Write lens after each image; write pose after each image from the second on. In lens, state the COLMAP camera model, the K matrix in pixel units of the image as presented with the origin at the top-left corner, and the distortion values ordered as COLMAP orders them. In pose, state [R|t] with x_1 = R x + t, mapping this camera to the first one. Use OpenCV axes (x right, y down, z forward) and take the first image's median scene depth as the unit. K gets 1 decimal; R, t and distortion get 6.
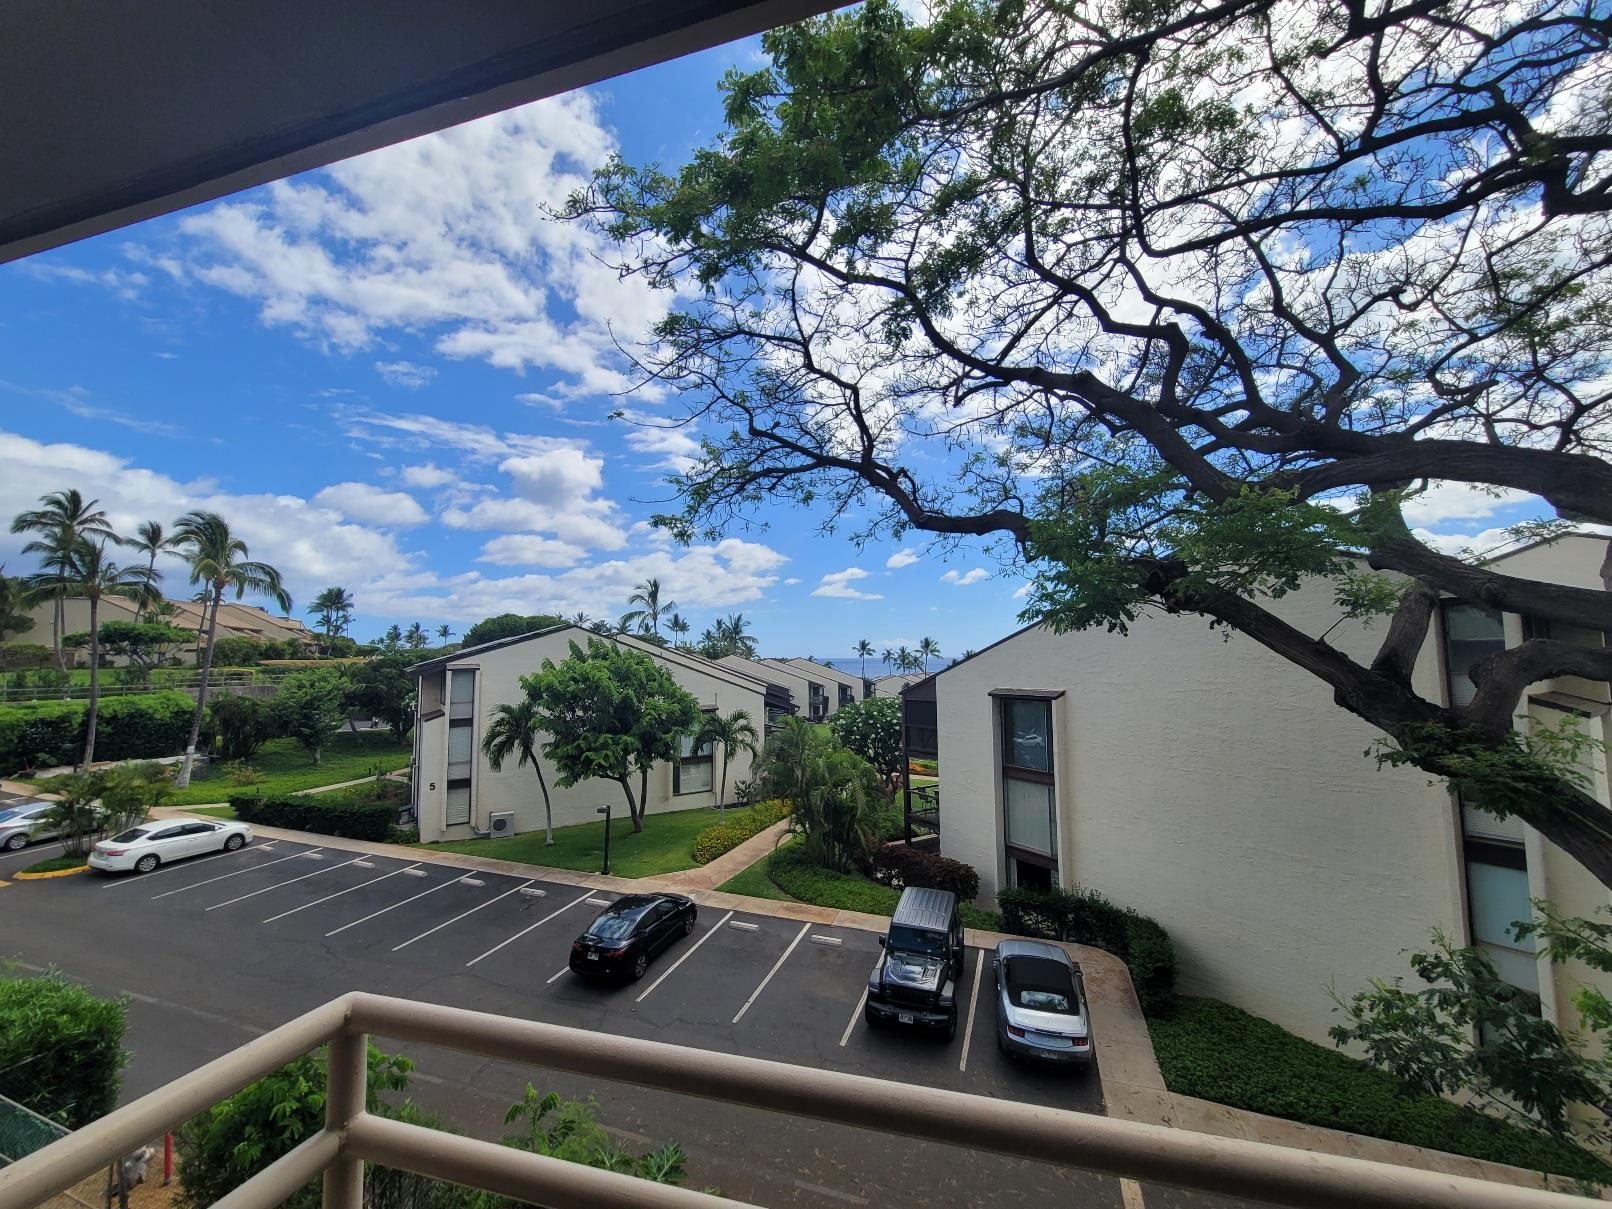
lens RADIAL K [[656.7, 0, 805.8], [0, 656.7, 606.1], [0, 0, 1]] dist [-0.000990, -0.000072]
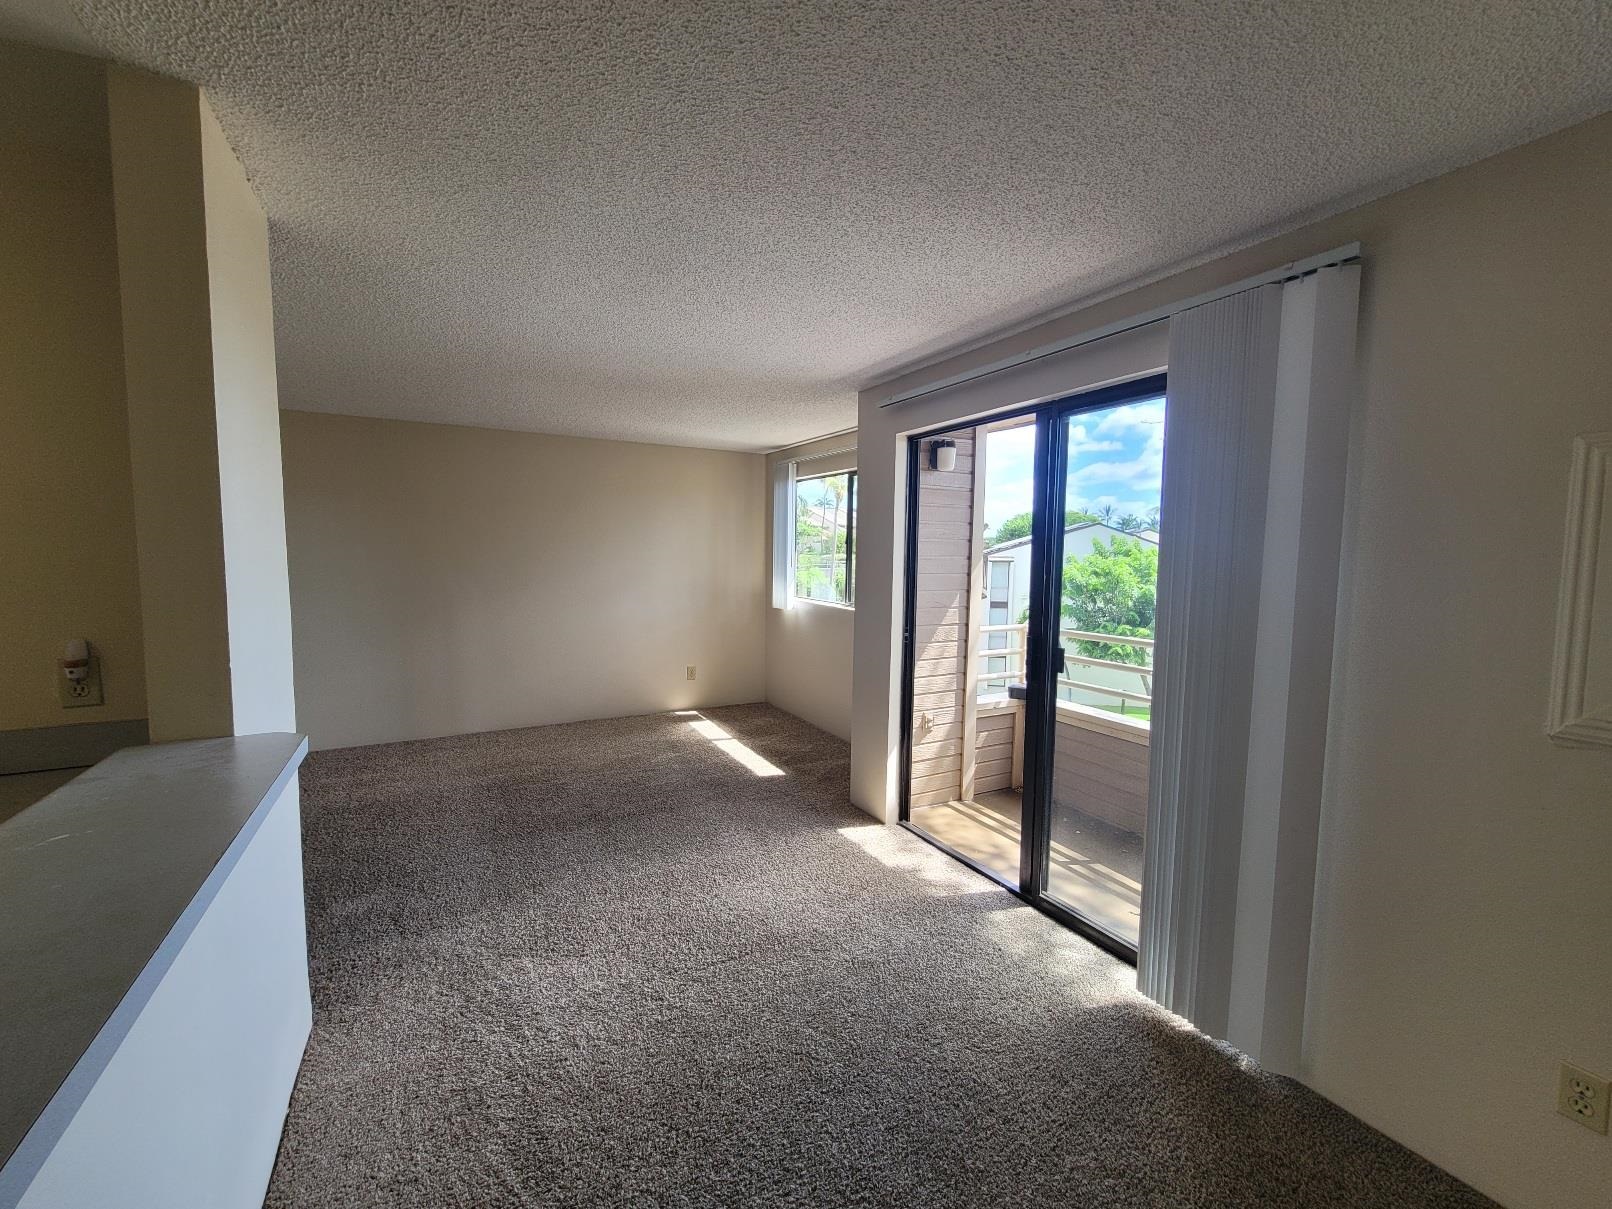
lens RADIAL K [[656.7, 0, 803.4], [0, 656.7, 595.8], [0, 0, 1]] dist [-0.000990, -0.000072]
pose [[0.722921, 0.068746, -0.687502, 0.046896], [0.031062, 0.990798, 0.131735, -0.010252], [0.690232, -0.116589, 0.714133, -0.116200]]
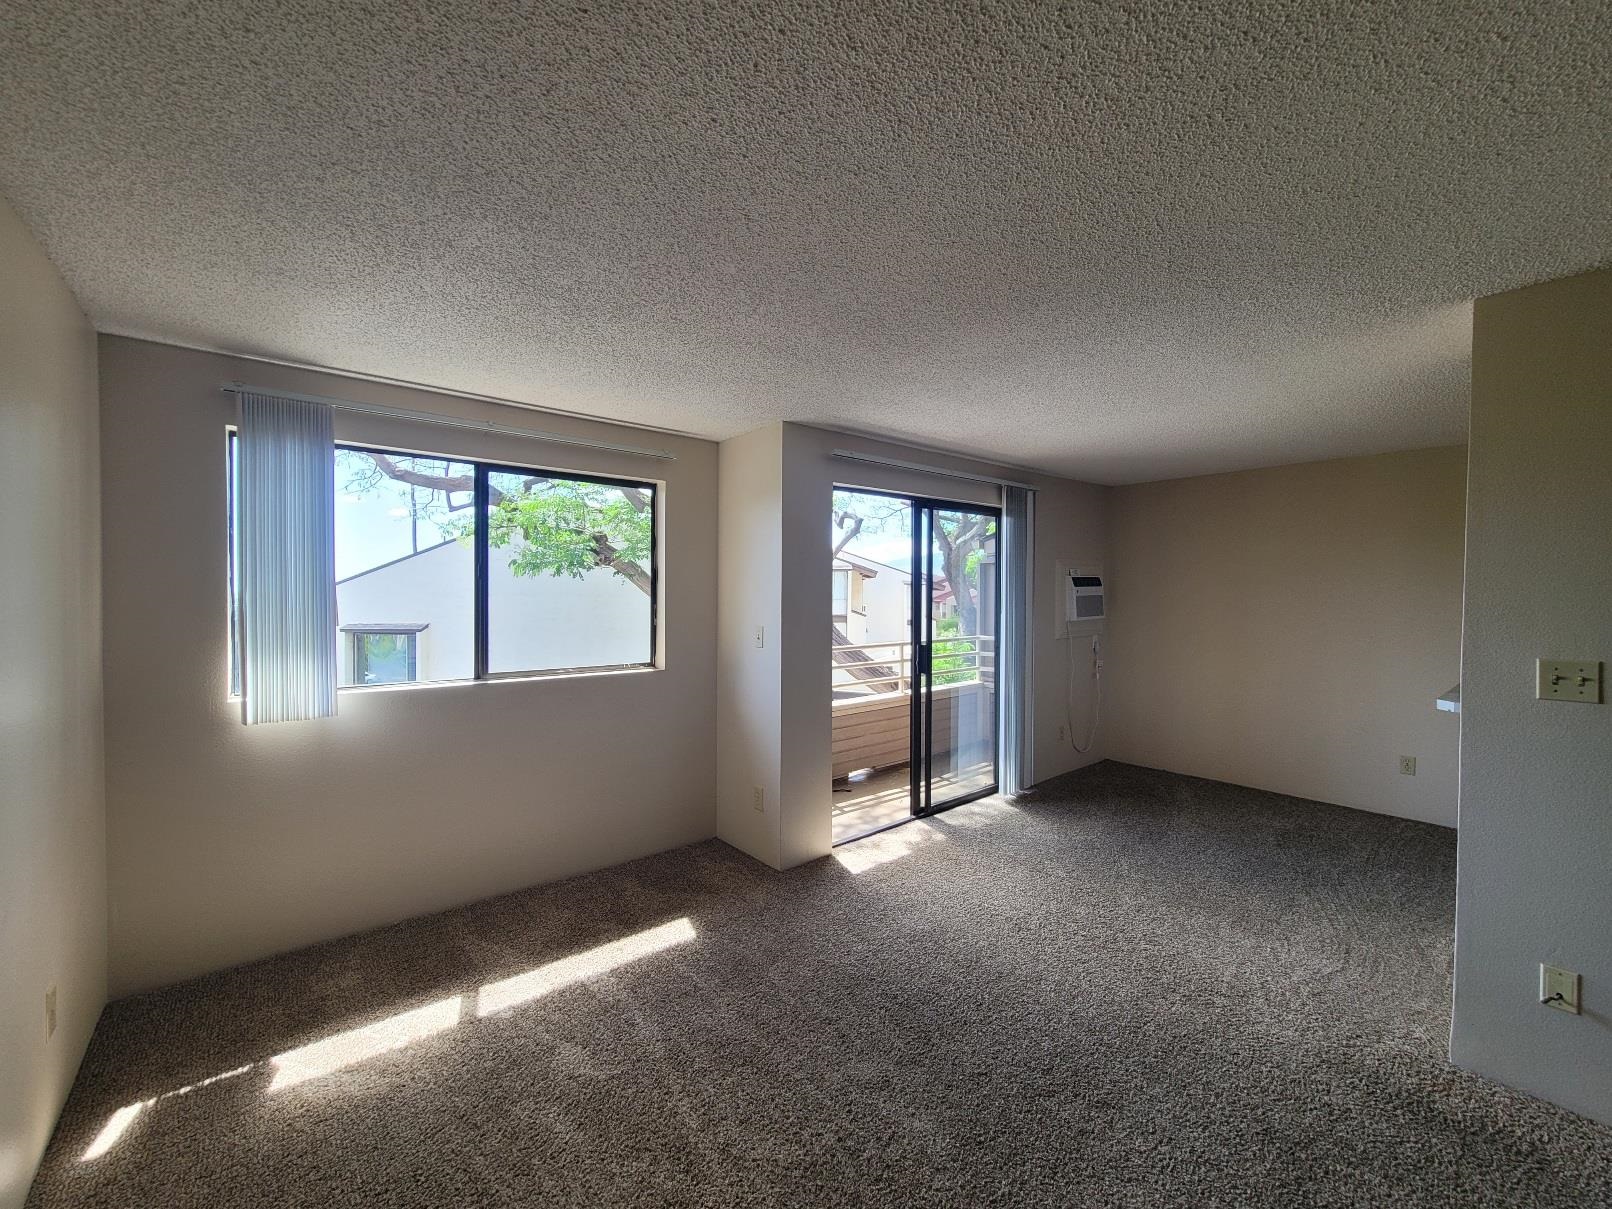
lens RADIAL K [[656.7, 0, 808.4], [0, 656.7, 605.2], [0, 0, 1]] dist [-0.000990, -0.000072]
pose [[0.539554, -0.006914, 0.841922, -0.141548], [-0.074361, 0.995667, 0.055832, -0.005995], [-0.838661, -0.092731, 0.536702, -0.081659]]
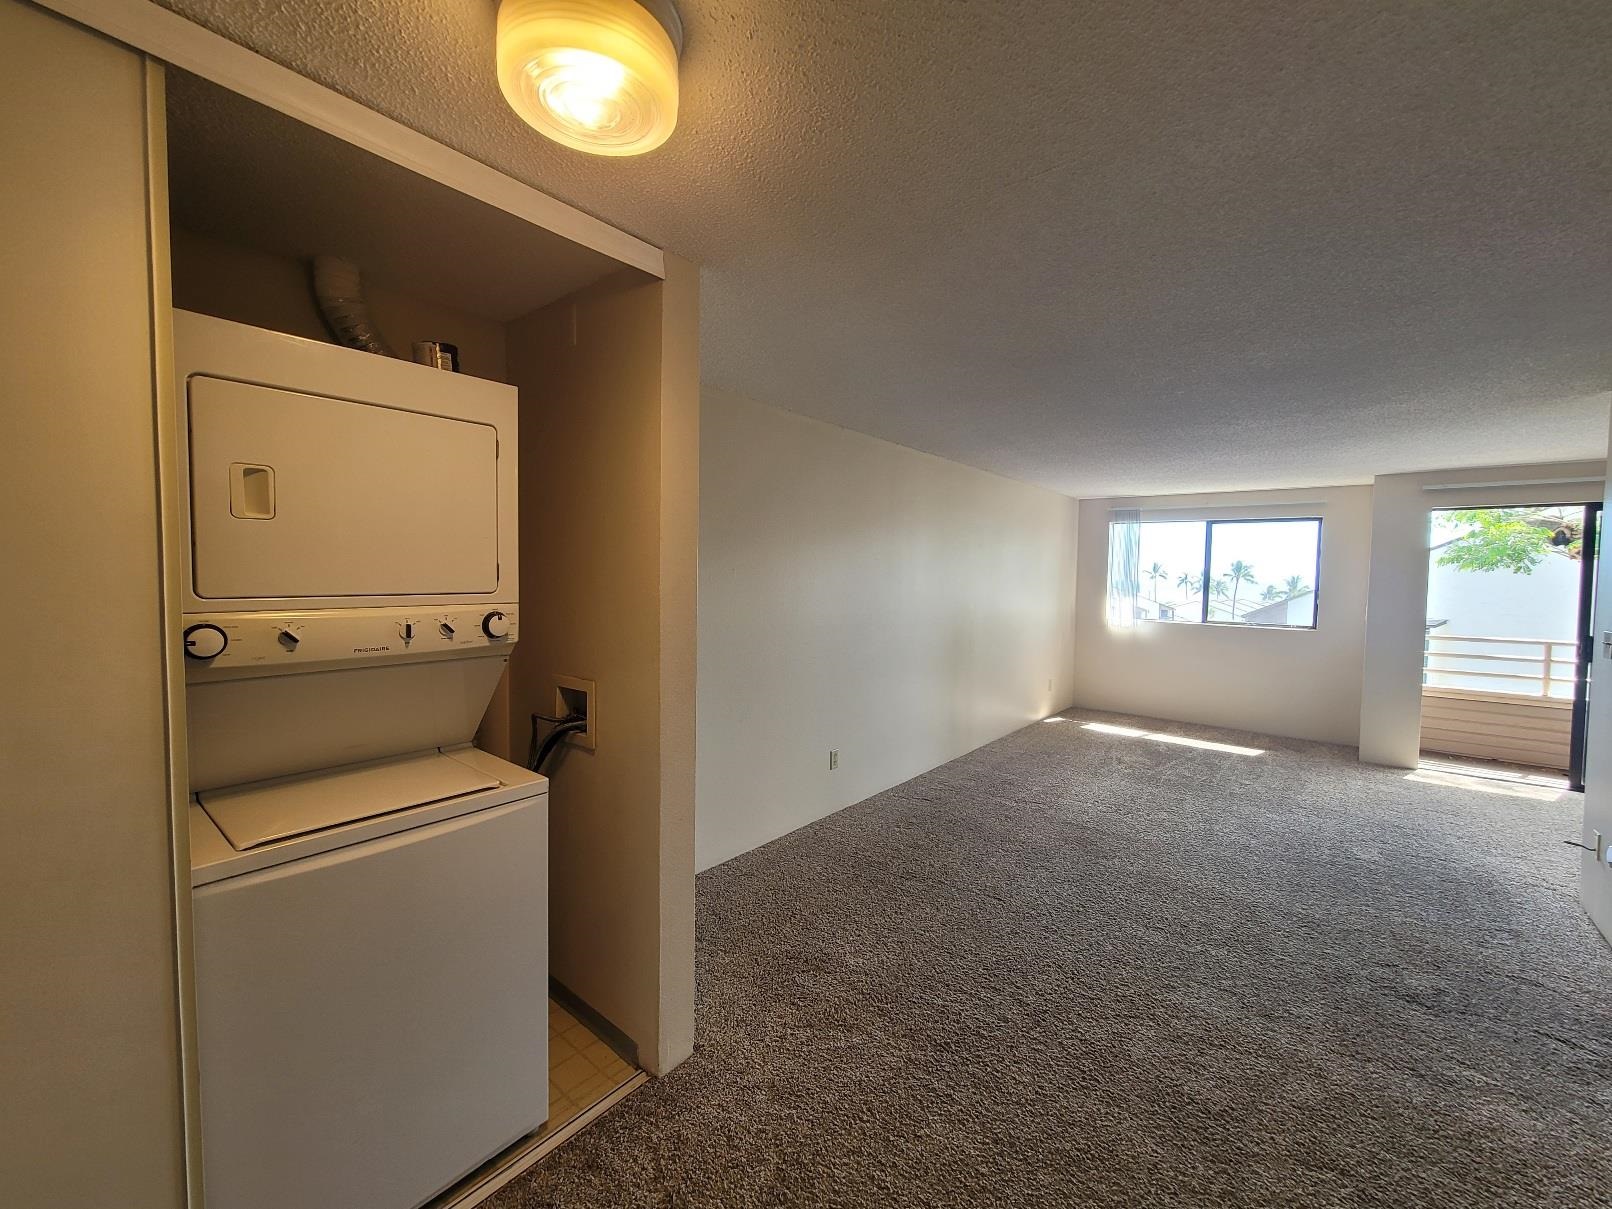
lens RADIAL K [[656.7, 0, 798.8], [0, 656.7, 605.6], [0, 0, 1]] dist [-0.000990, -0.000072]
pose [[0.903179, 0.038474, -0.427536, -0.107967], [0.013515, 0.992933, 0.117905, -0.019809], [0.429051, -0.112268, 0.896276, -0.256846]]
